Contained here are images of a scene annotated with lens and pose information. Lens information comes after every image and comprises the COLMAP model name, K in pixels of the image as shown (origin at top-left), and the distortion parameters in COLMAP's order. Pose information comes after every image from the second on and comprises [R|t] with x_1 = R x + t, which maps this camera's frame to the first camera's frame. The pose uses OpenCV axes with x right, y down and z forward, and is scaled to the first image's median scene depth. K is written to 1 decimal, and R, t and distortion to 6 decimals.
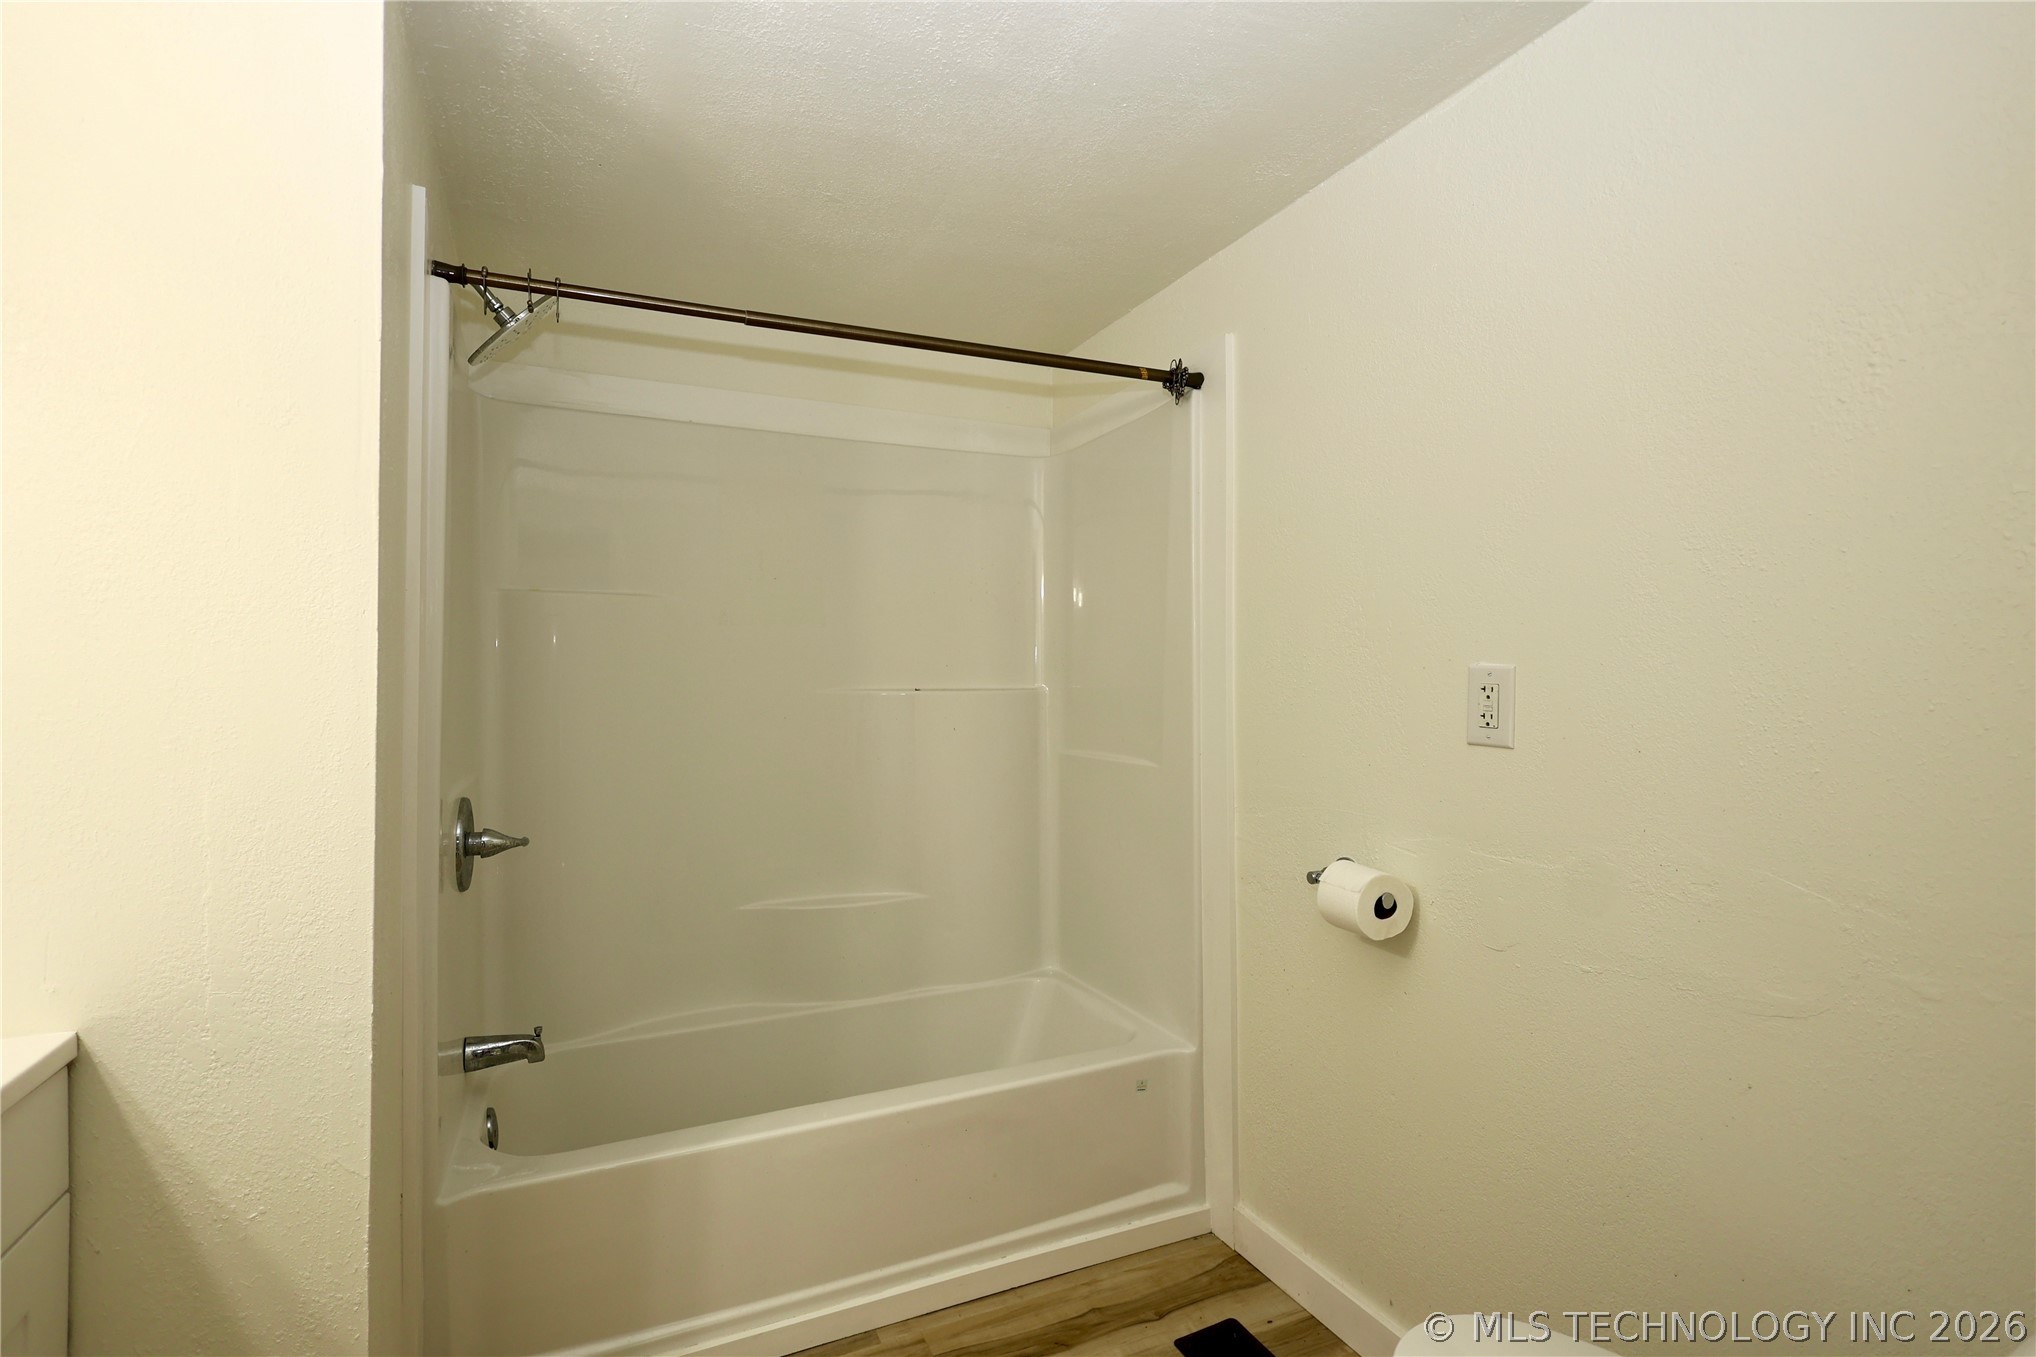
lens RADIAL K [[950.7, 0, 1018.6], [0, 950.7, 675.7], [0, 0, 1]] dist [-0.001952, 0.001381]
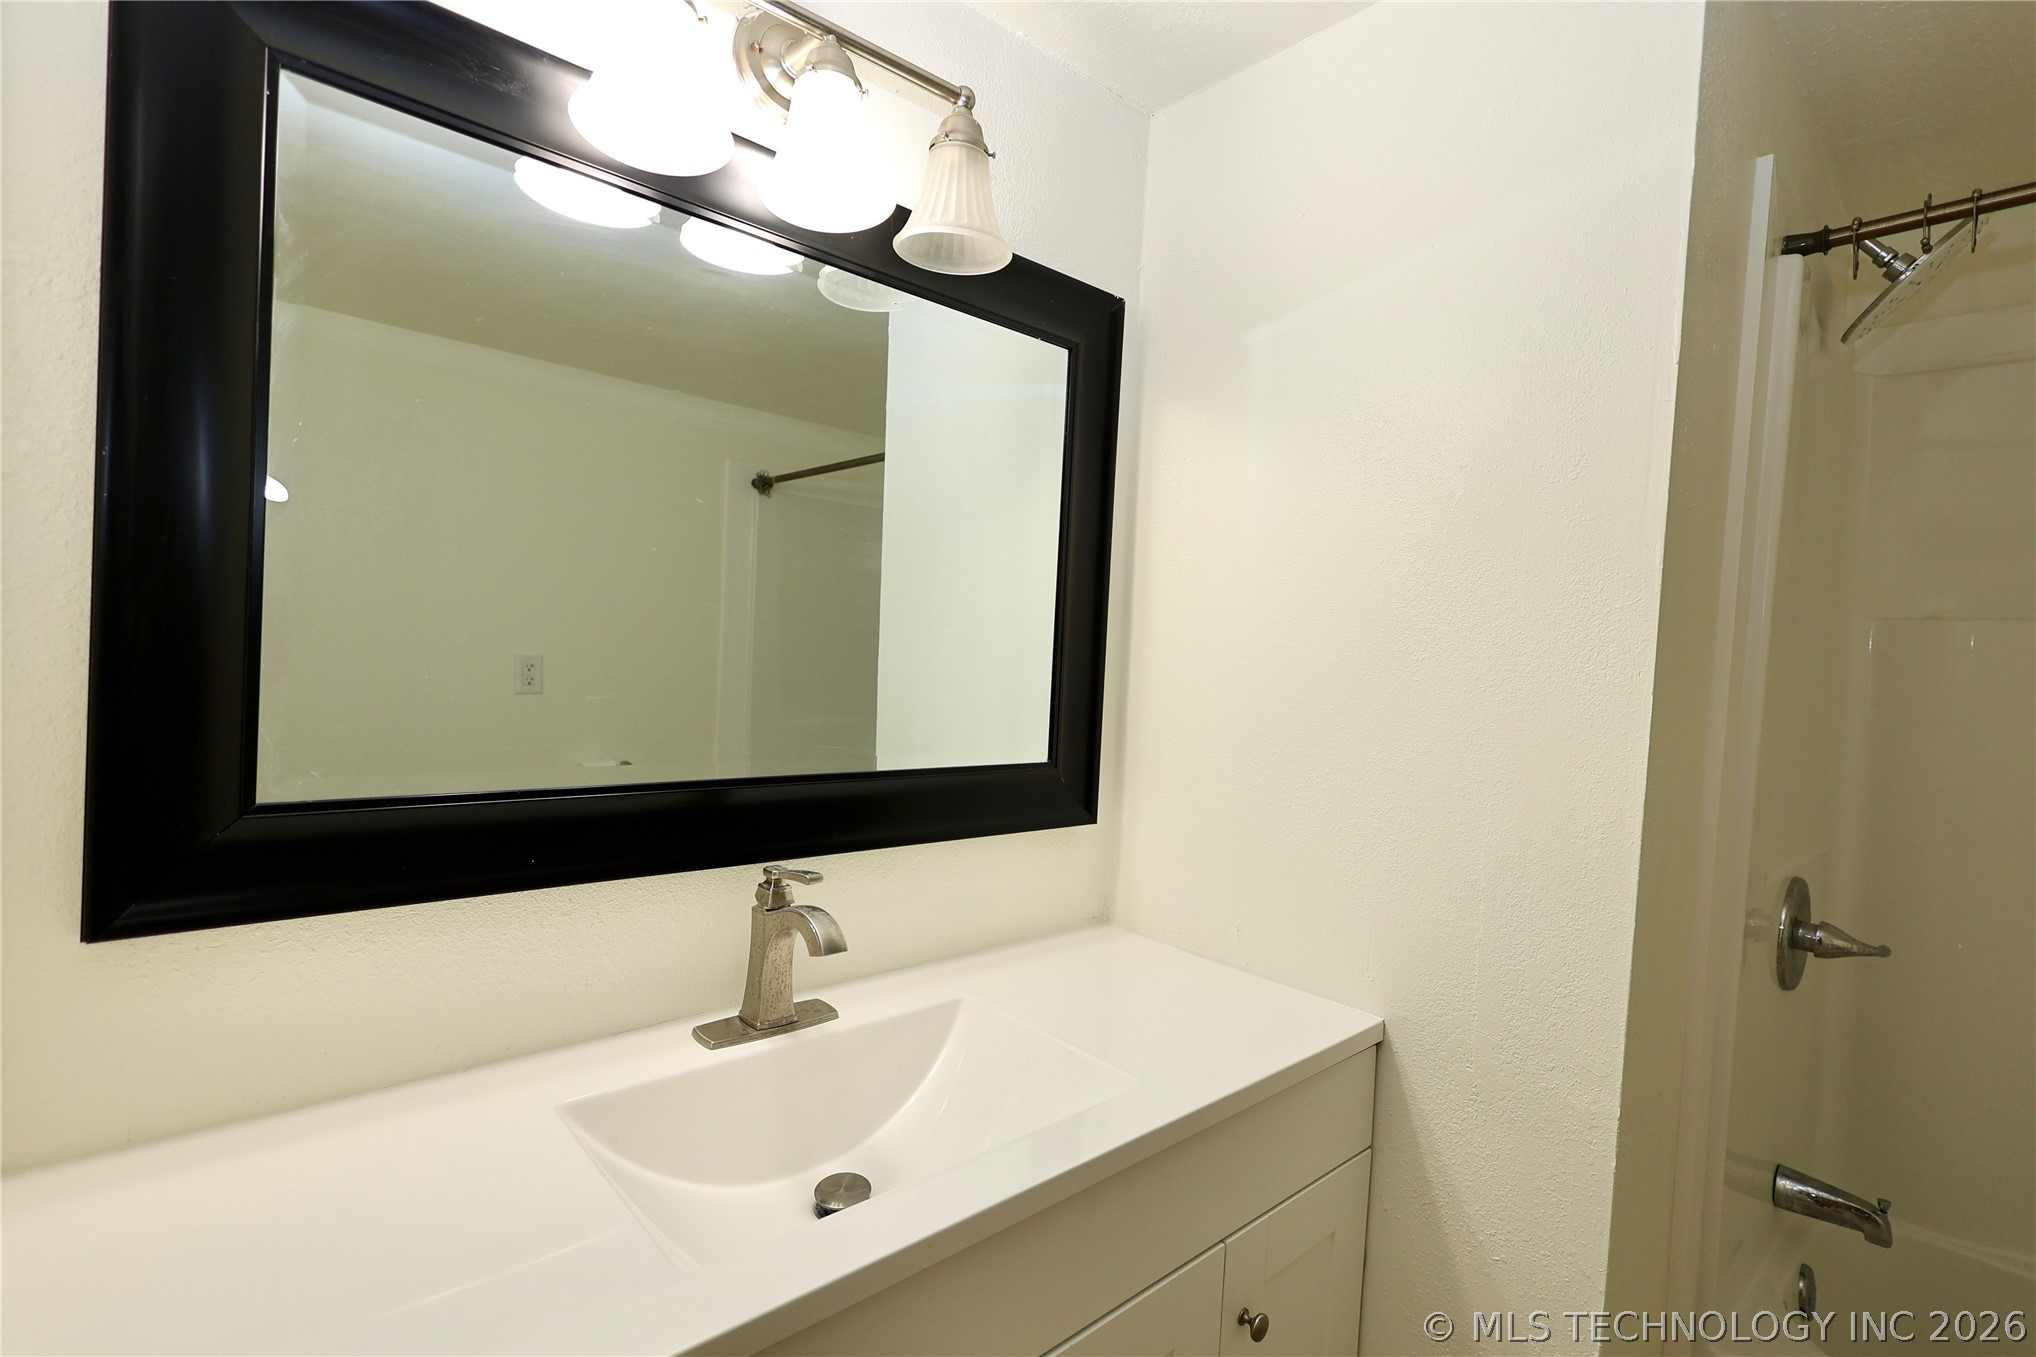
lens RADIAL K [[950.7, 0, 1024.0], [0, 950.7, 677.3], [0, 0, 1]] dist [-0.001952, 0.001381]
pose [[0.292057, 0.044937, -0.955345, -0.000846], [-0.046324, 0.998388, 0.032800, -0.042580], [0.955278, 0.034676, 0.293668, 0.116798]]
